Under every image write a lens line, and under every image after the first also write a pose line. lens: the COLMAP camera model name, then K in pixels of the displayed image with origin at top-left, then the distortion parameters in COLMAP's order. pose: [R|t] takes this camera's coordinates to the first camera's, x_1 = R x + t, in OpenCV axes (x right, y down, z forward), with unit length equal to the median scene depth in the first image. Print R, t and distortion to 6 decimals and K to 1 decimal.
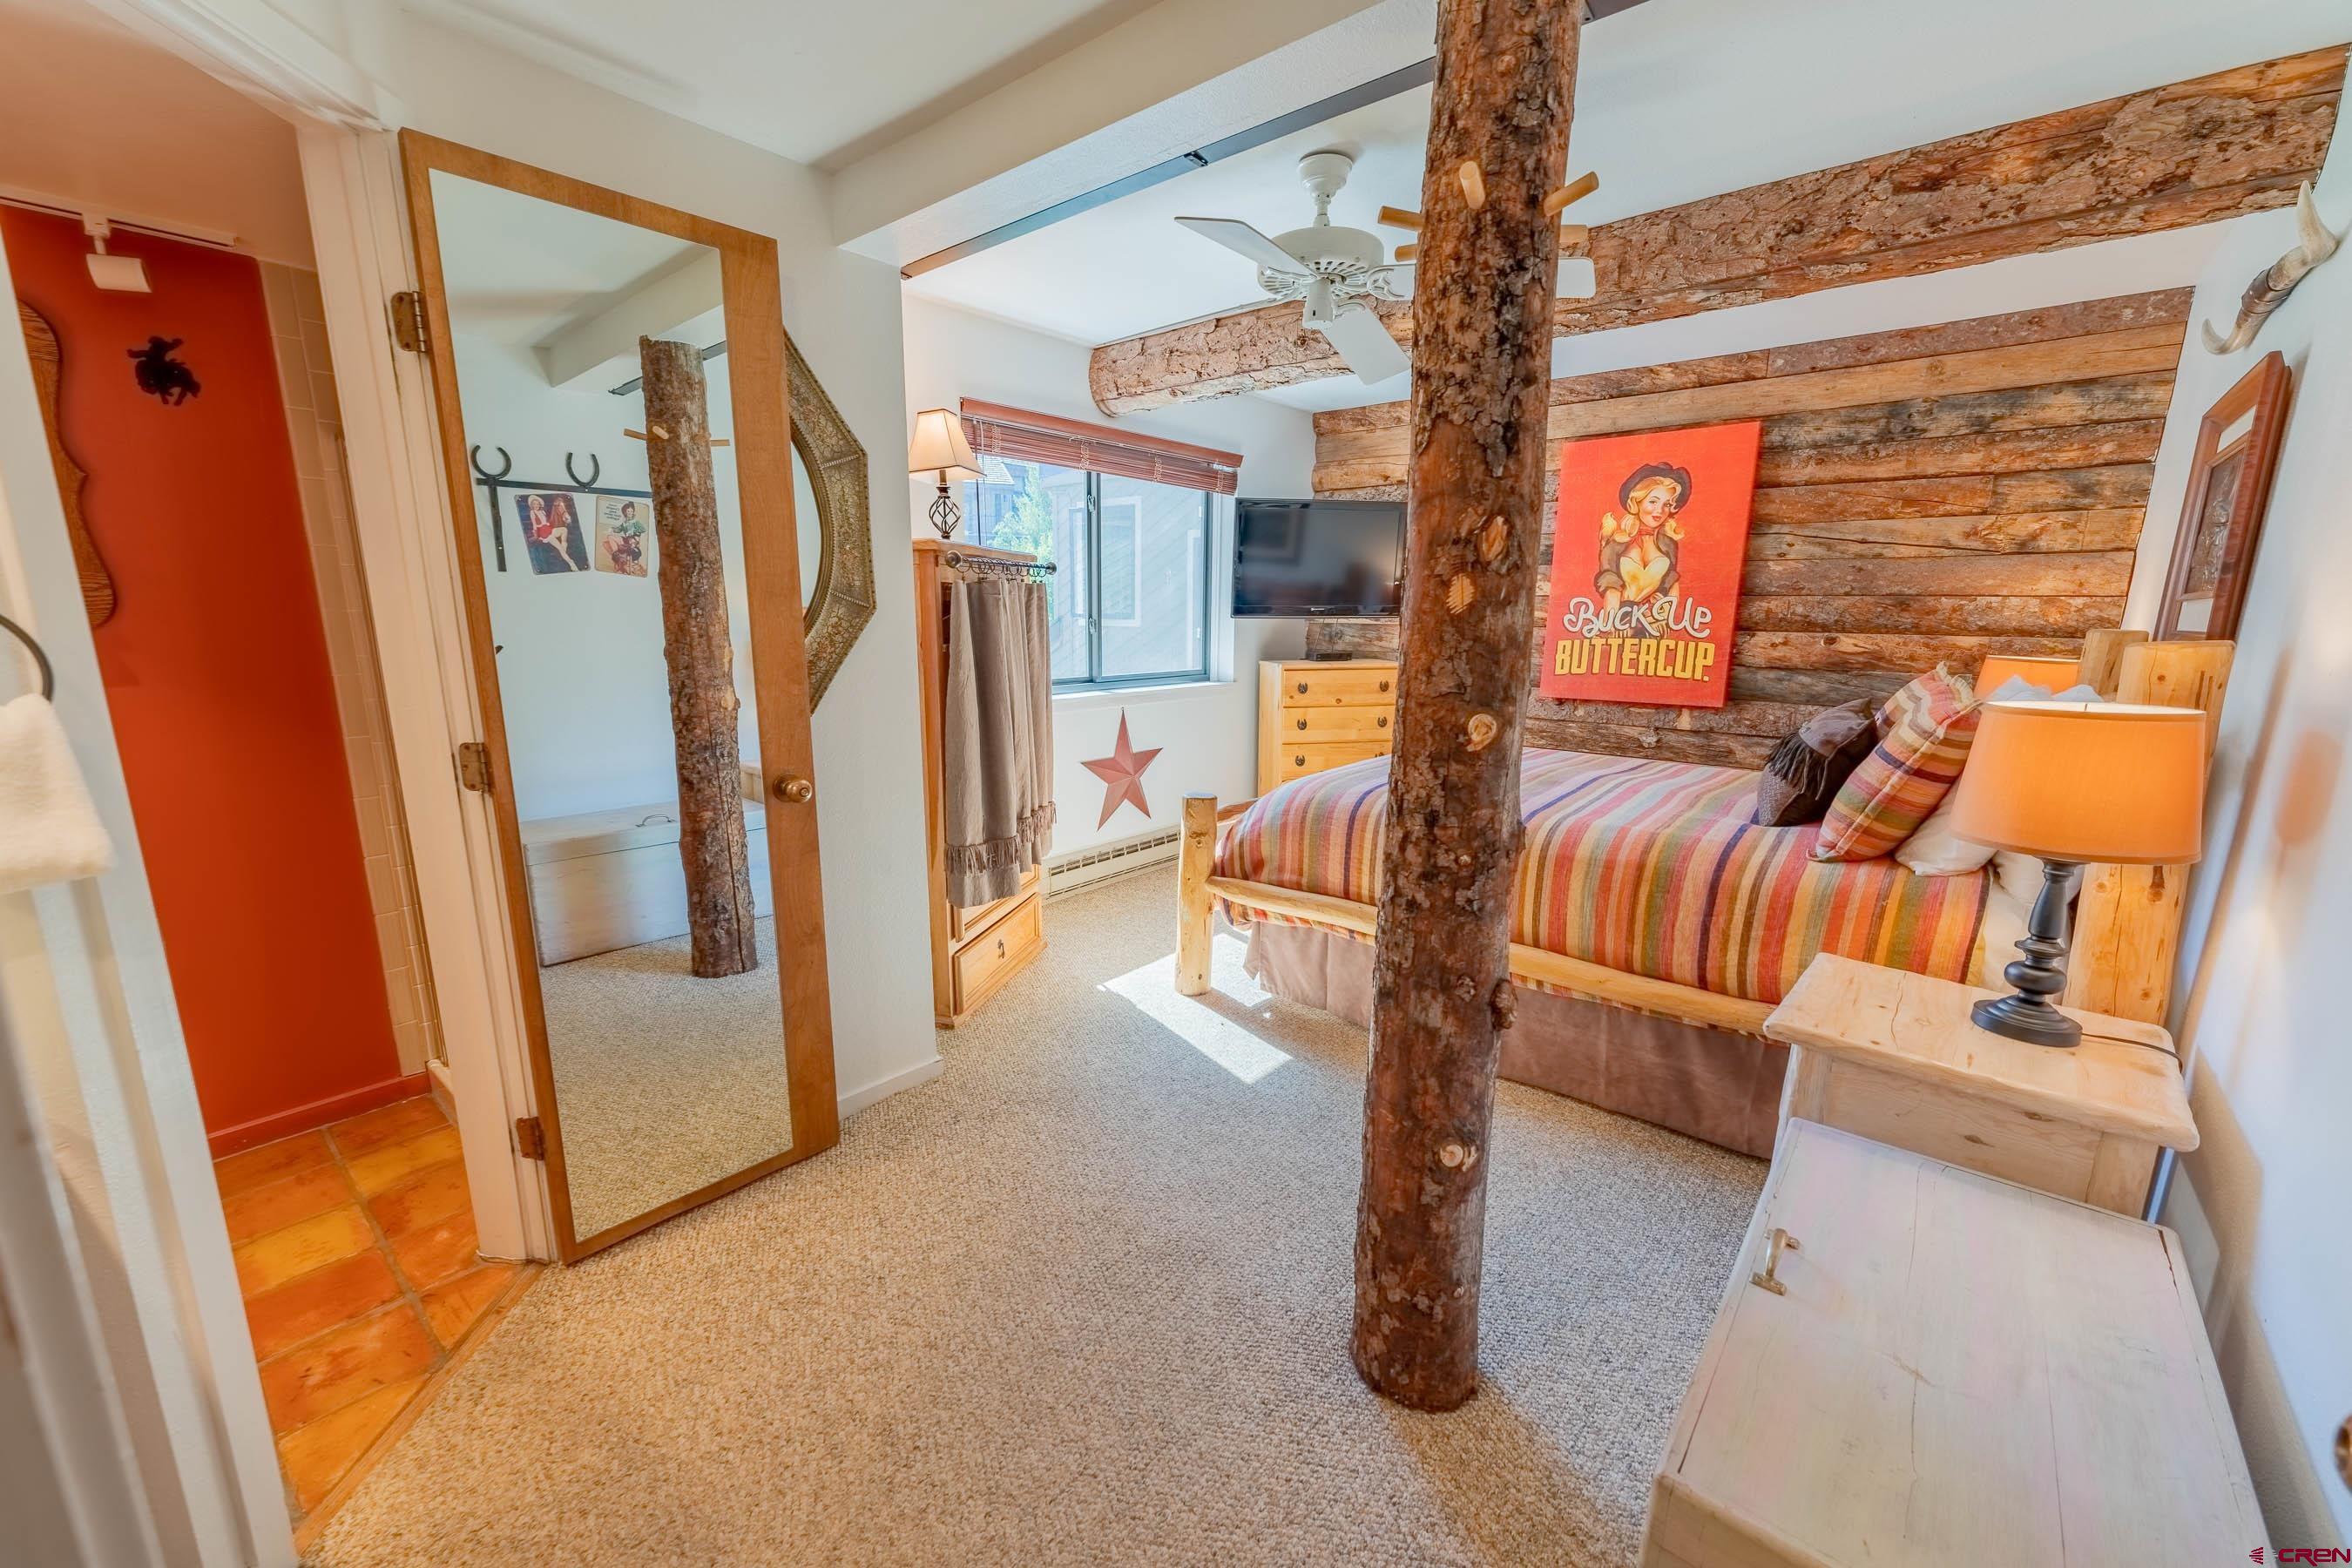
lens RADIAL K [[933.7, 0, 1163.7], [0, 933.7, 798.6], [0, 0, 1]] dist [0.001101, -0.000534]
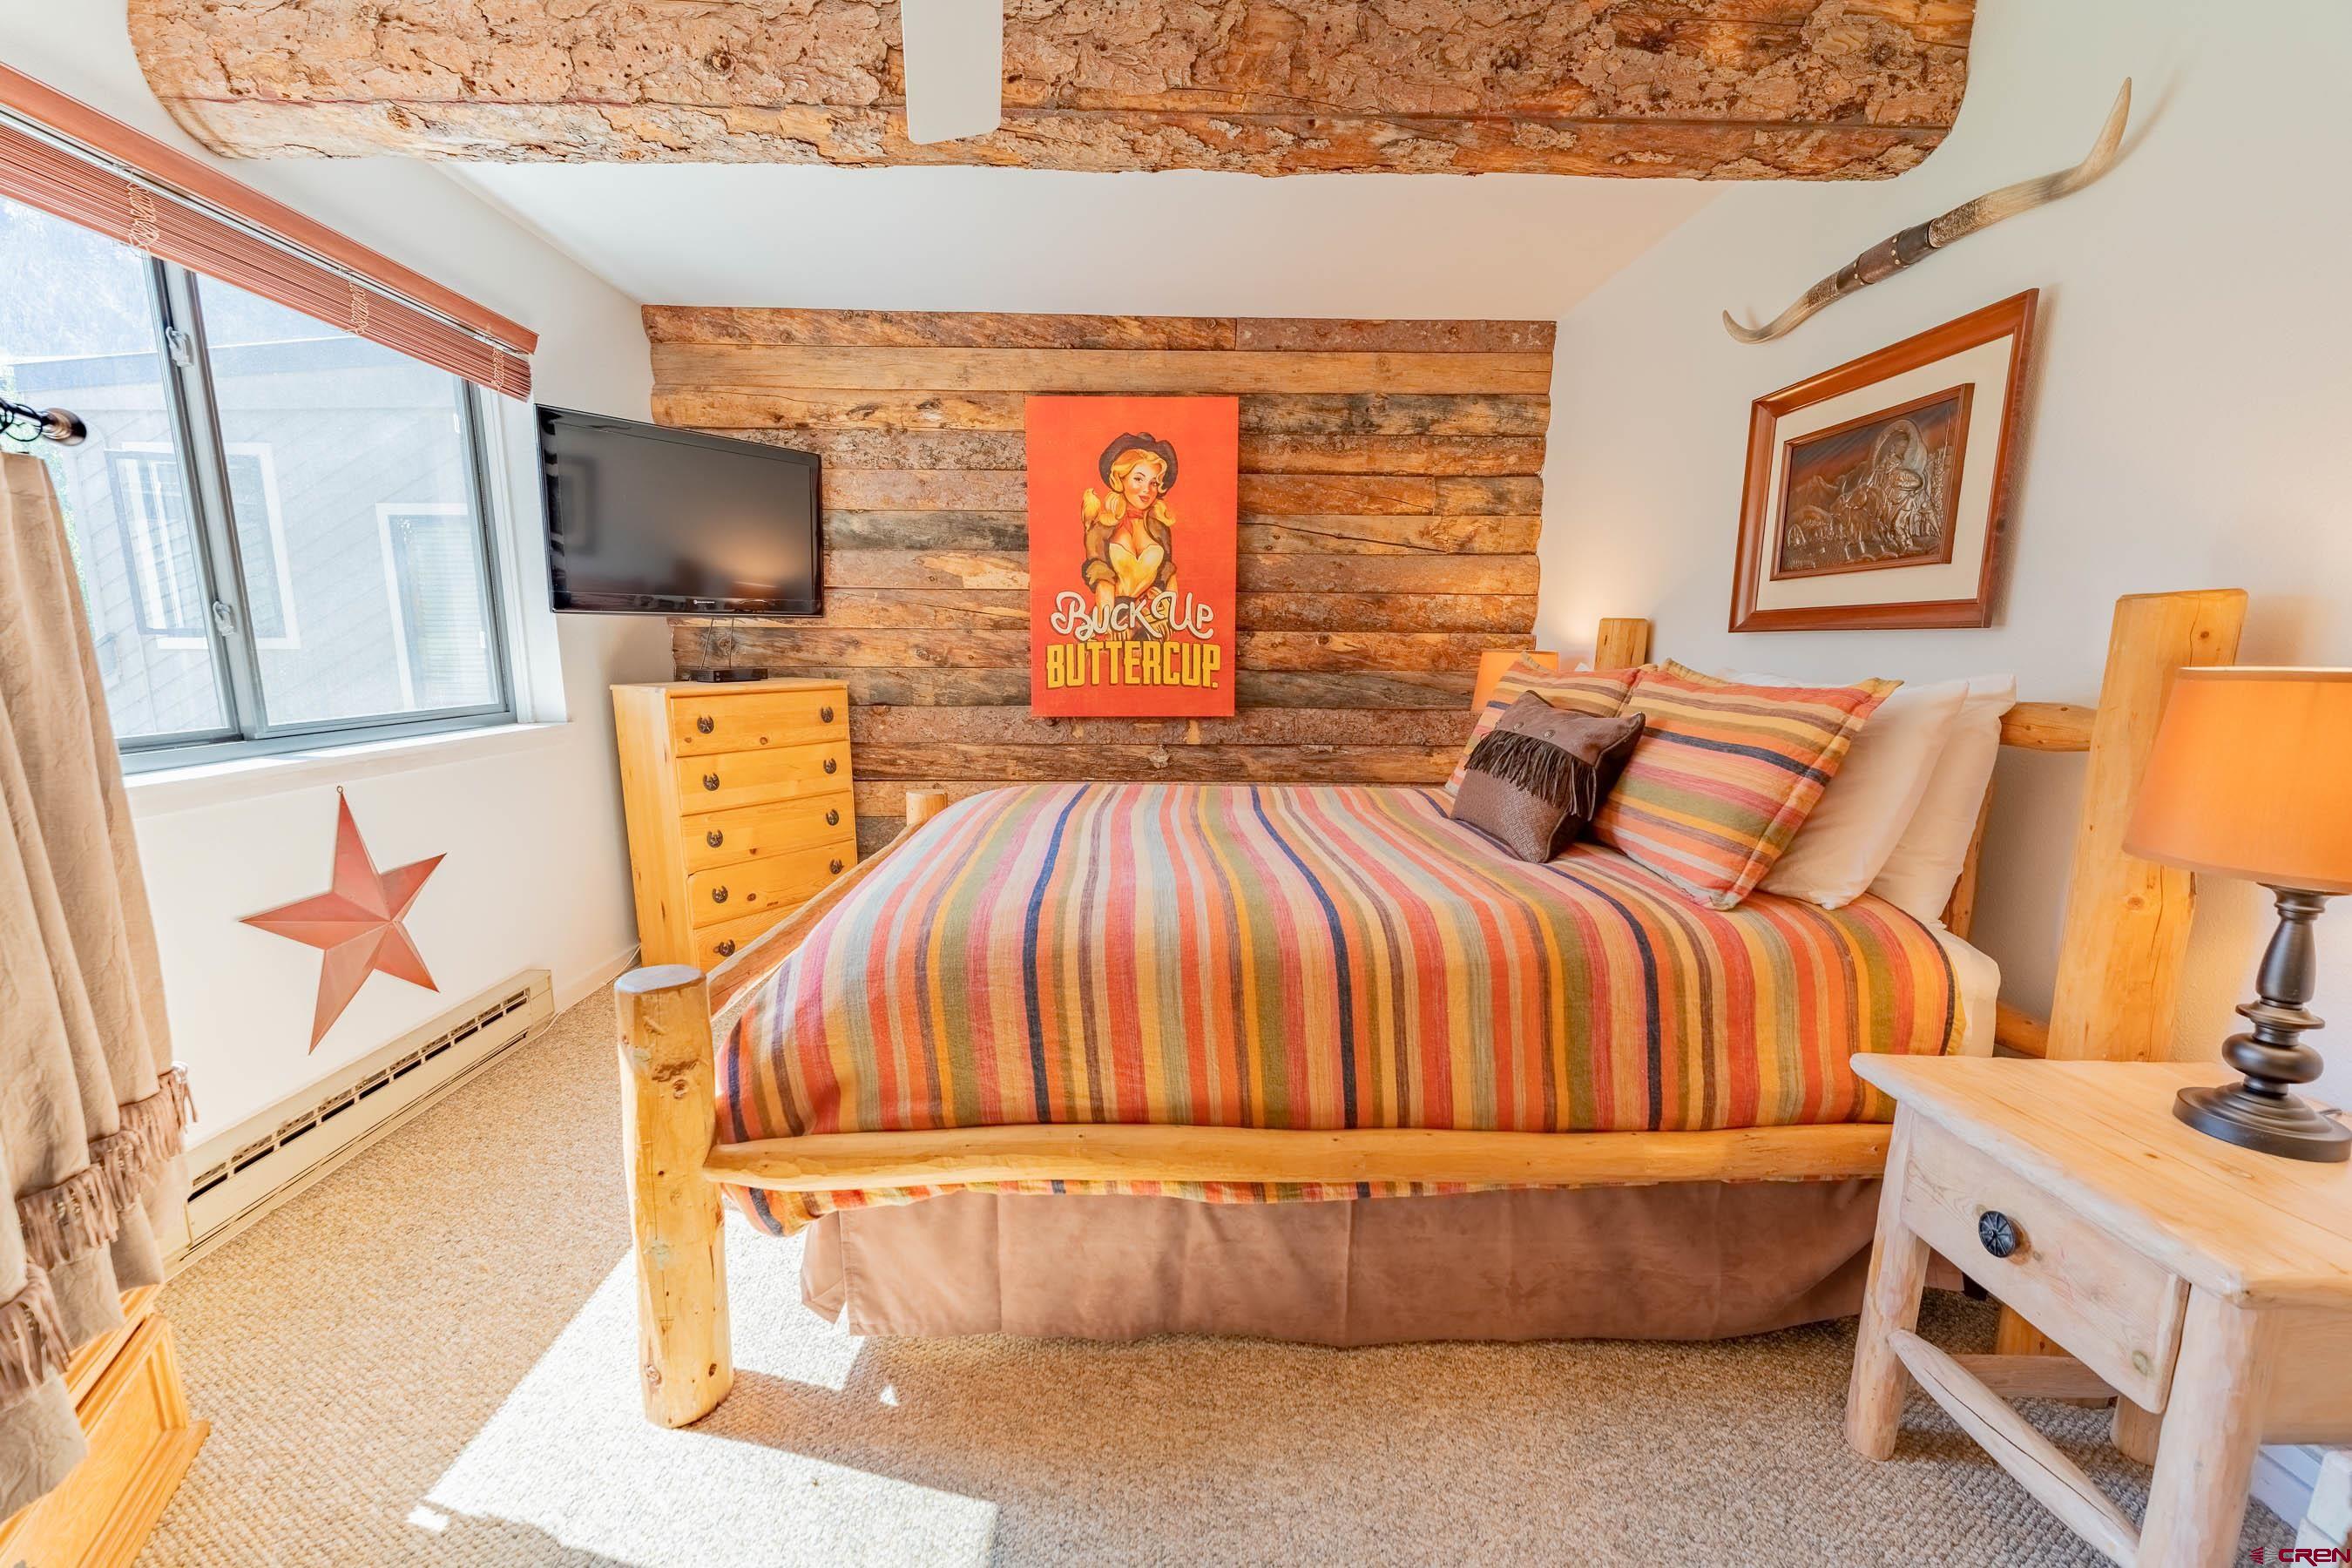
lens RADIAL K [[933.7, 0, 1164.5], [0, 933.7, 802.8], [0, 0, 1]] dist [0.001101, -0.000534]
pose [[0.744510, -0.116957, 0.657287, -0.056019], [0.132712, 0.990814, 0.025981, -0.056570], [-0.654288, 0.067887, 0.753193, 0.446394]]
